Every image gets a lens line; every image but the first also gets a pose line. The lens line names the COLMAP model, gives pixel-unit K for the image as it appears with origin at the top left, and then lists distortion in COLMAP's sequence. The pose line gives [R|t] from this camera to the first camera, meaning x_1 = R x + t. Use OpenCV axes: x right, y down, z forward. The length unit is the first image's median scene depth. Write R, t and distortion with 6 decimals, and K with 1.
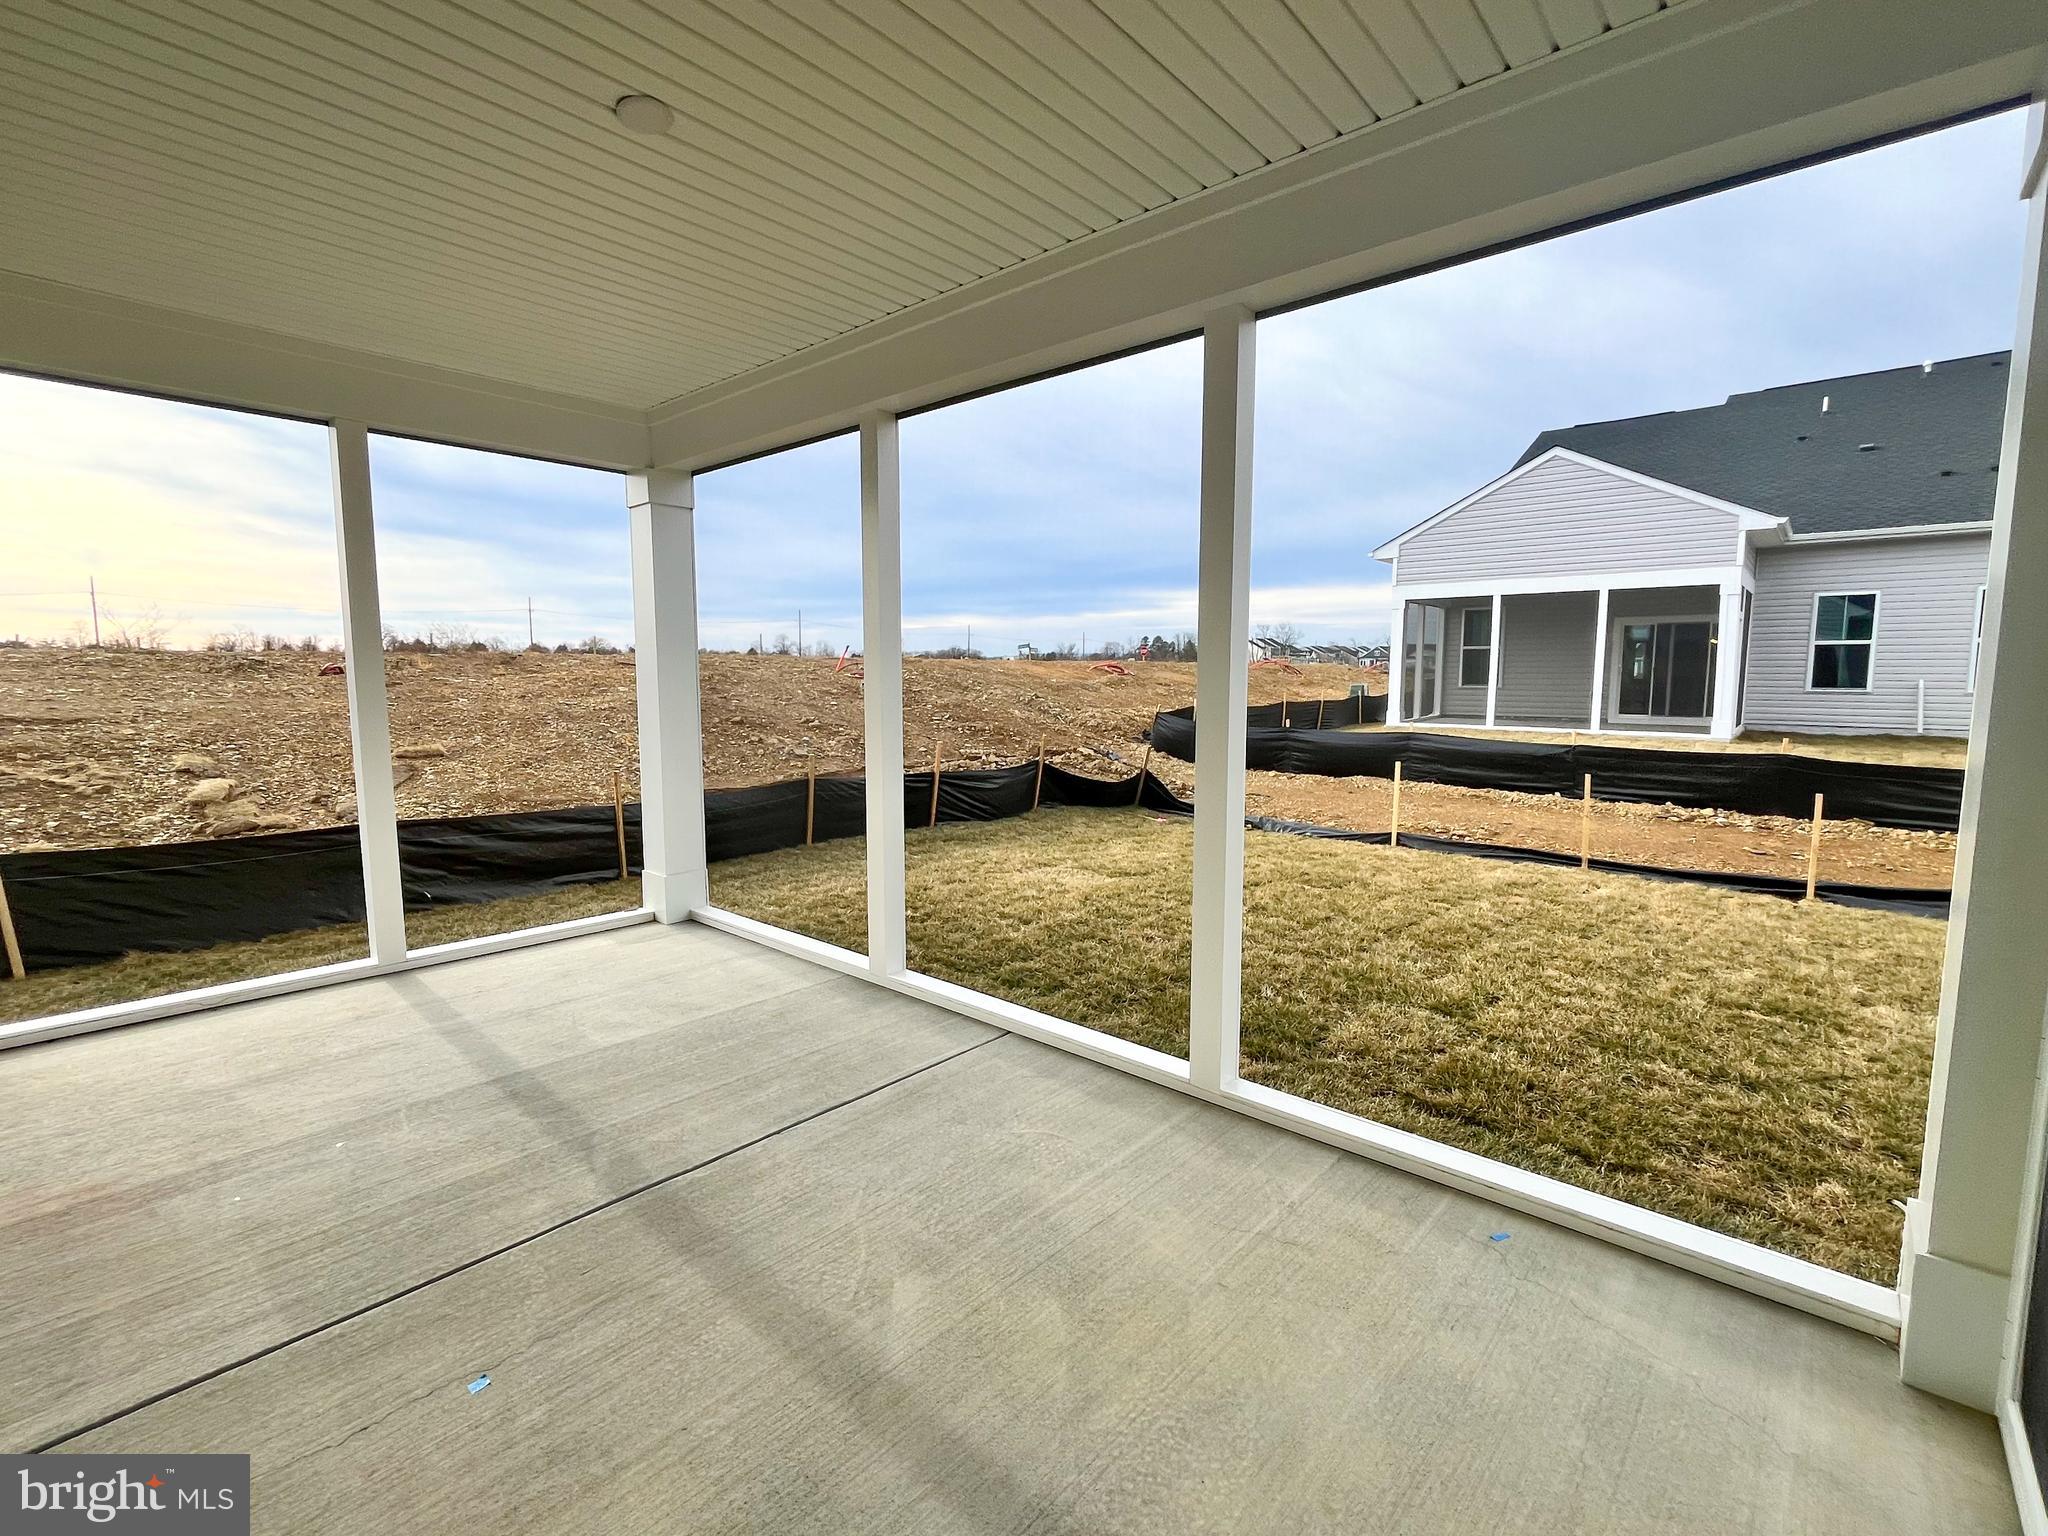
lens RADIAL K [[918.4, 0, 1024.0], [0, 918.4, 768.0], [0, 0, 1]] dist [0.000635, 0.000246]
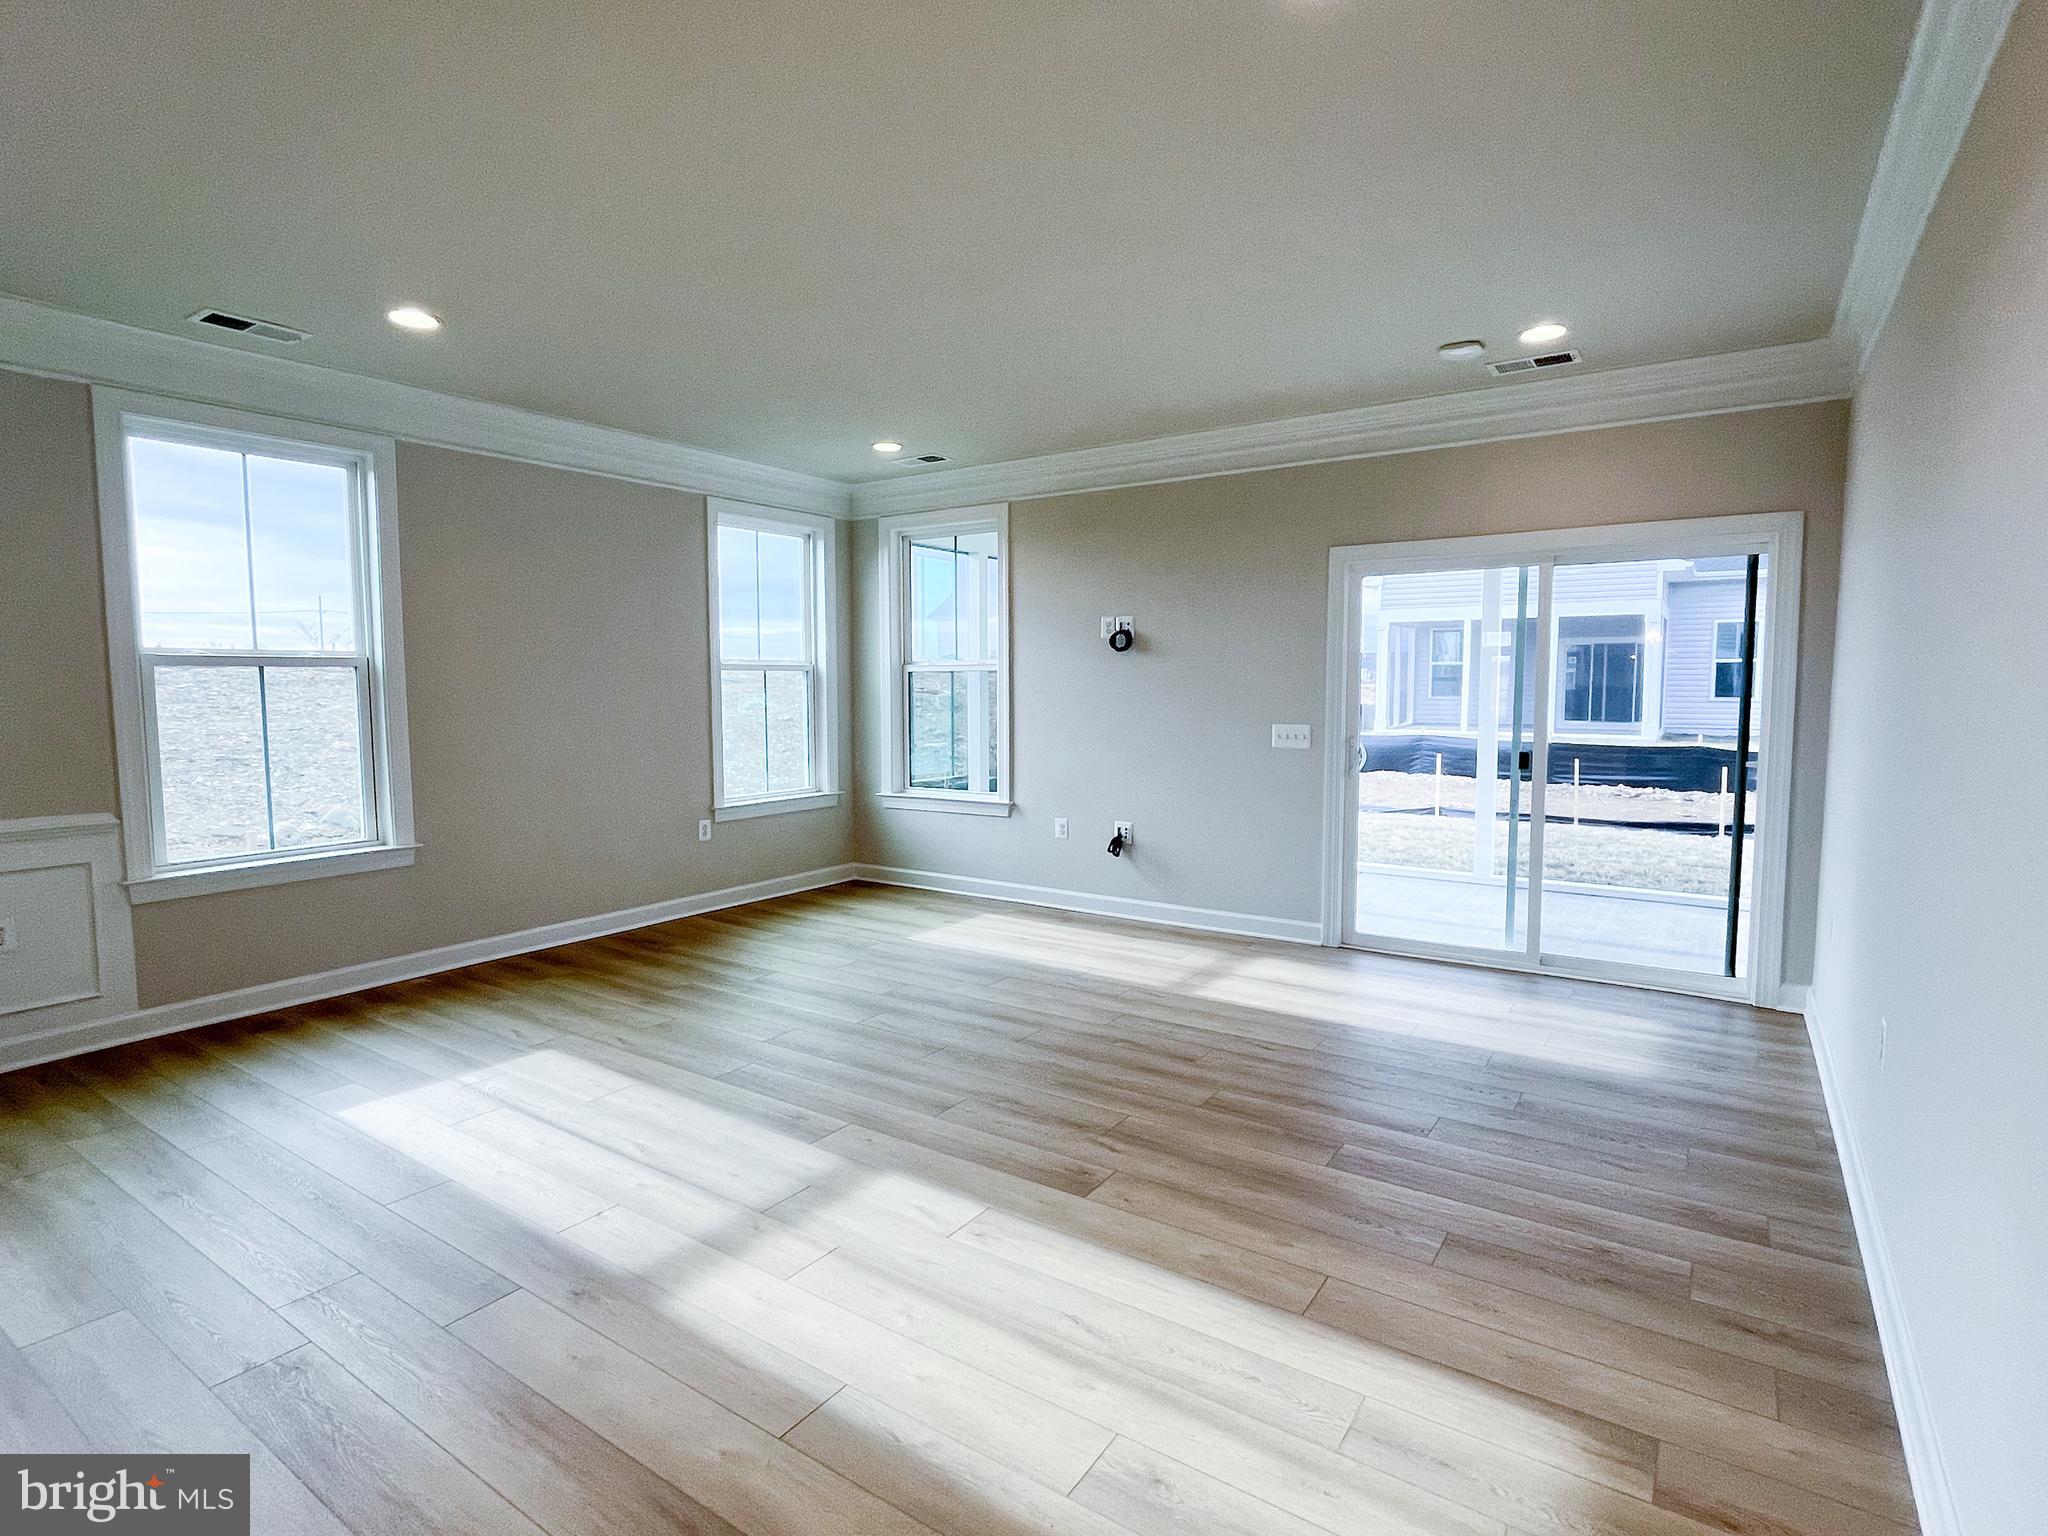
lens RADIAL K [[1028.1, 0, 1024.0], [0, 1028.1, 768.0], [0, 0, 1]] dist [0.000541, -0.000094]
pose [[0.992787, -0.012469, 0.119241, -0.234734], [0.014998, 0.999681, -0.020335, 0.021851], [-0.118949, 0.021977, 0.992657, -0.264655]]
